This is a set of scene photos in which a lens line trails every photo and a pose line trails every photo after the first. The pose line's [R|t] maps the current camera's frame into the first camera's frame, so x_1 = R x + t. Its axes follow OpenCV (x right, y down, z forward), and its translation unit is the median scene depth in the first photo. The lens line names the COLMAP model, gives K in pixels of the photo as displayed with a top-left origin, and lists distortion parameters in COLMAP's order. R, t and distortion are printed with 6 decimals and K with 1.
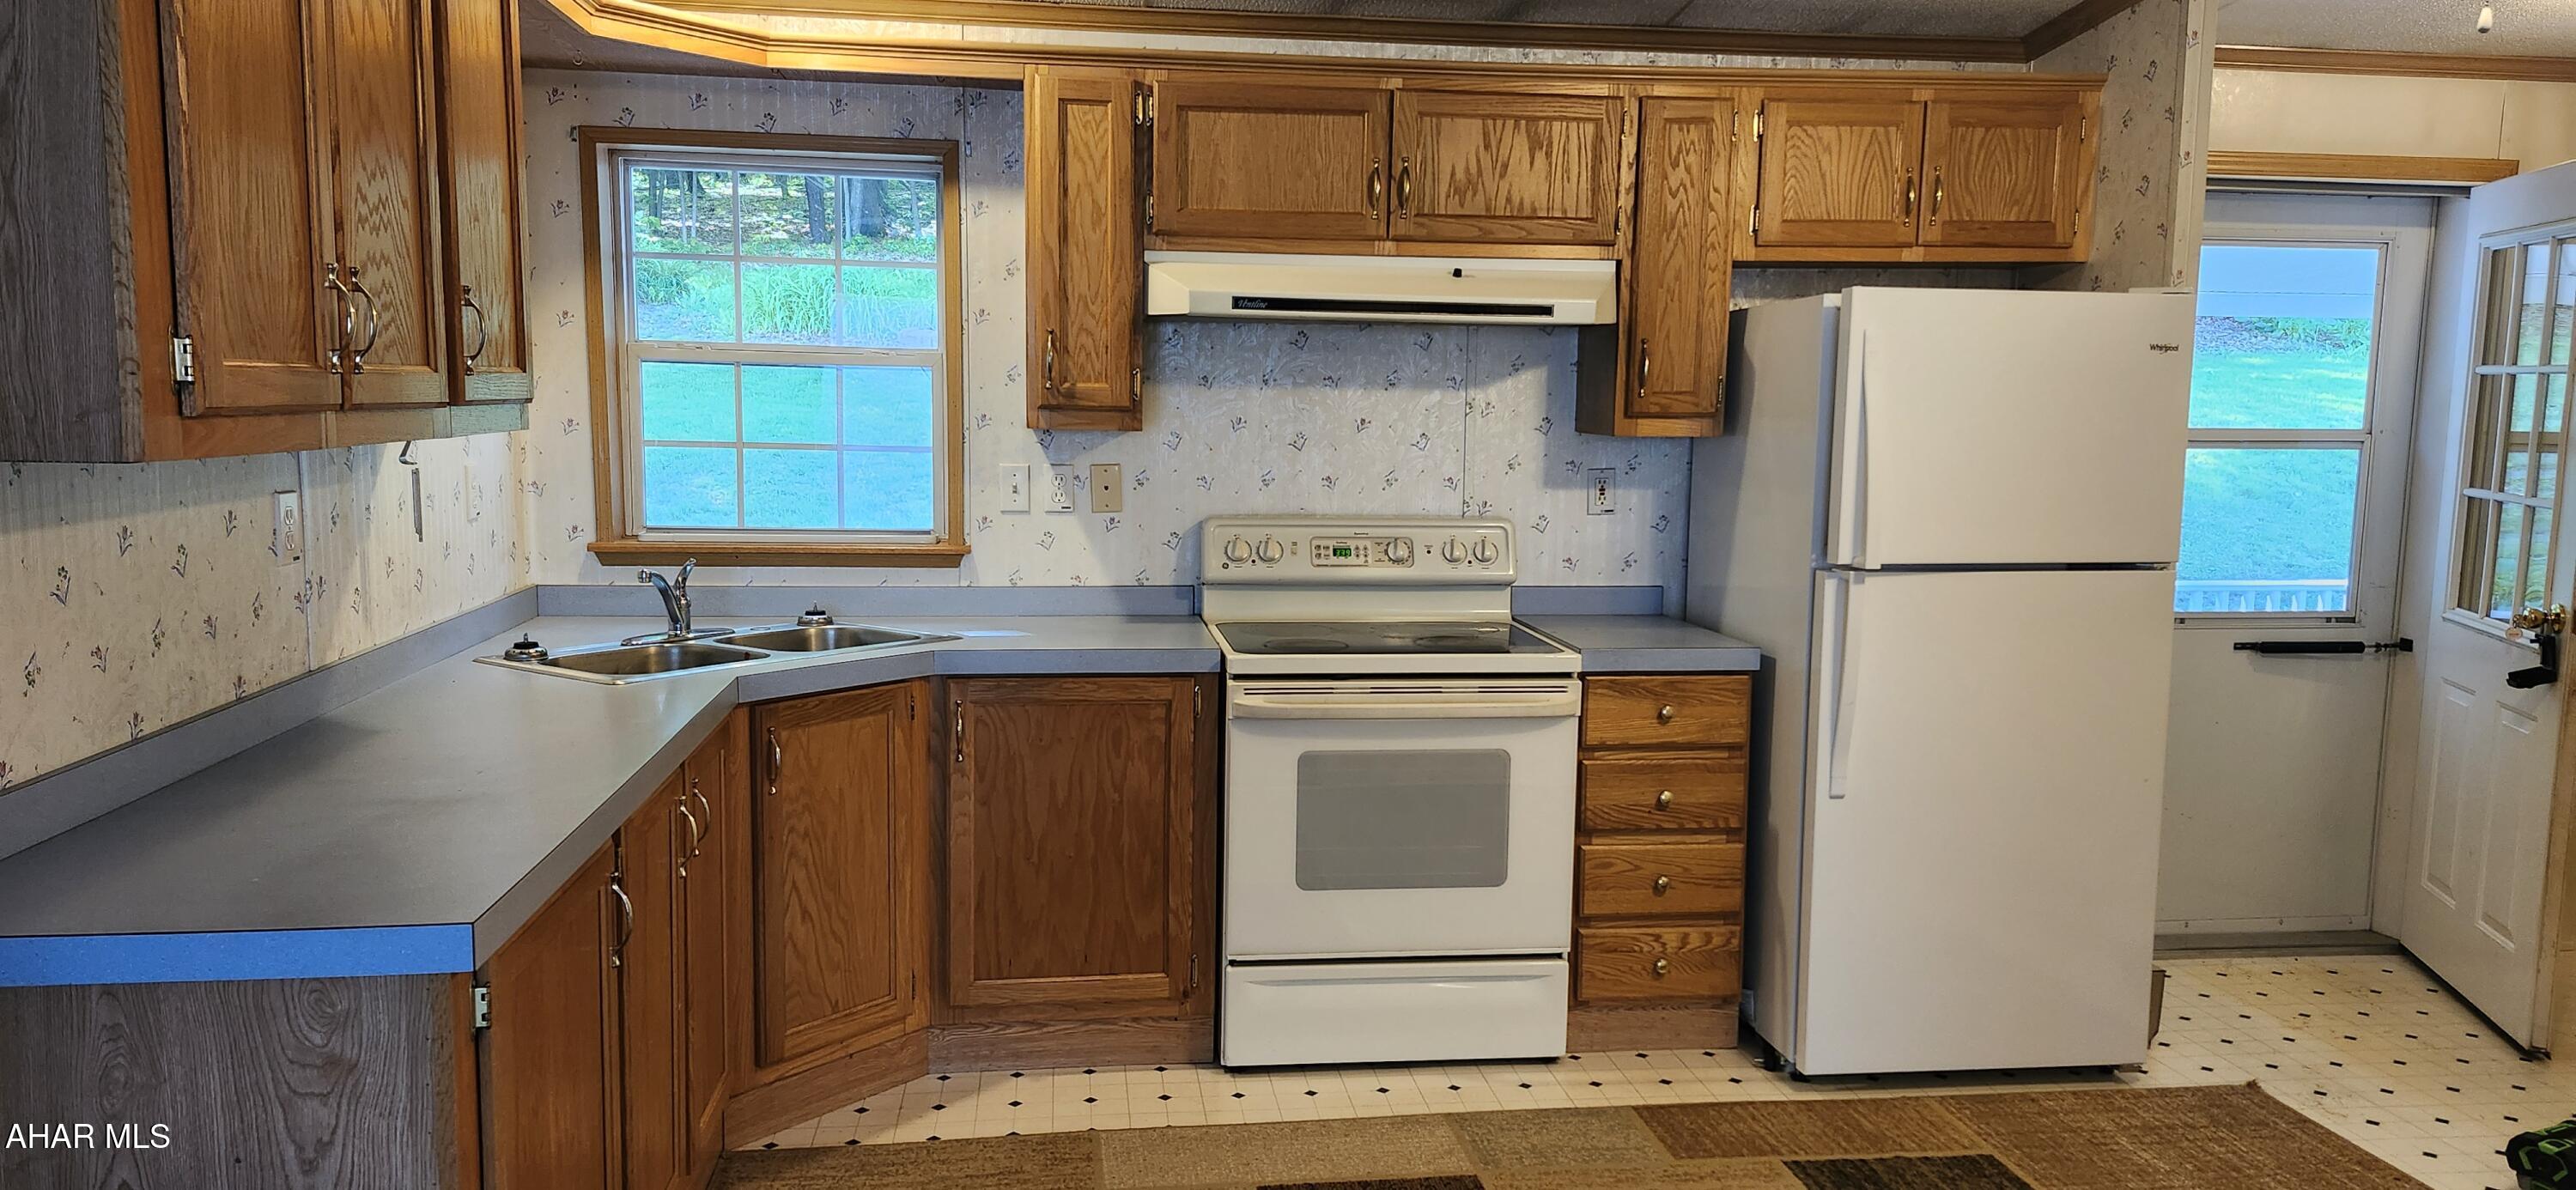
lens RADIAL K [[1737.0, 0, 1264.8], [0, 1737.0, 617.3], [0, 0, 1]] dist [0.034452, -0.029899]
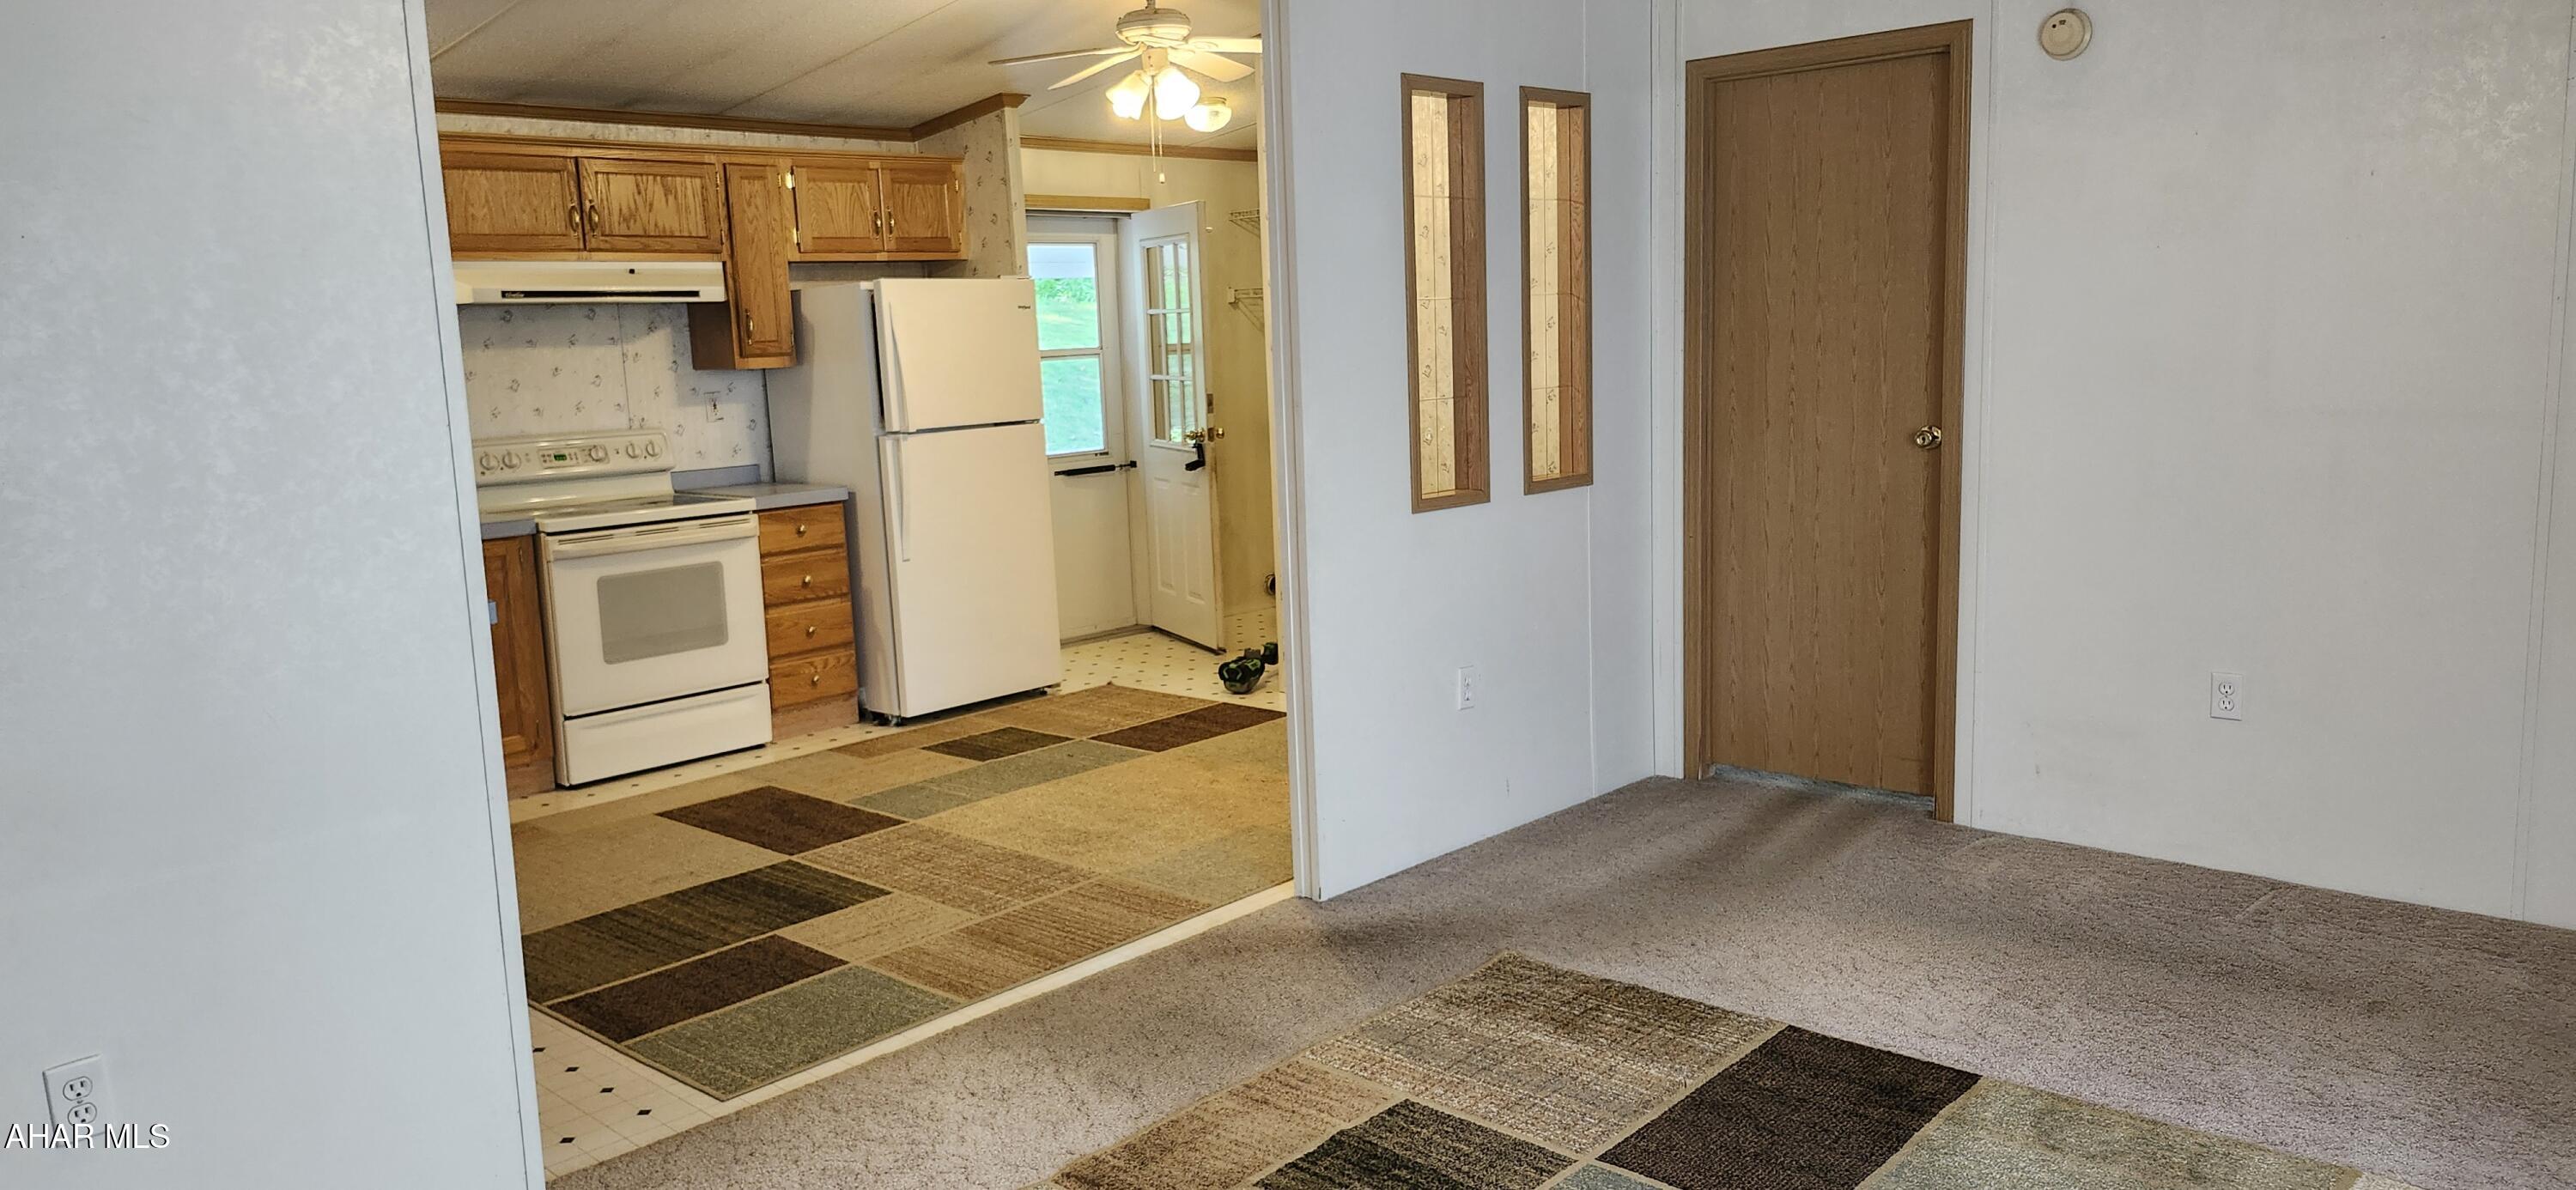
lens RADIAL K [[1737.0, 0, 1294.8], [0, 1737.0, 598.4], [0, 0, 1]] dist [0.034452, -0.029899]
pose [[0.753264, -0.140348, 0.642569, -0.490971], [0.126635, 0.989636, 0.067702, 0.064811], [-0.645412, 0.030374, 0.763231, -0.587534]]
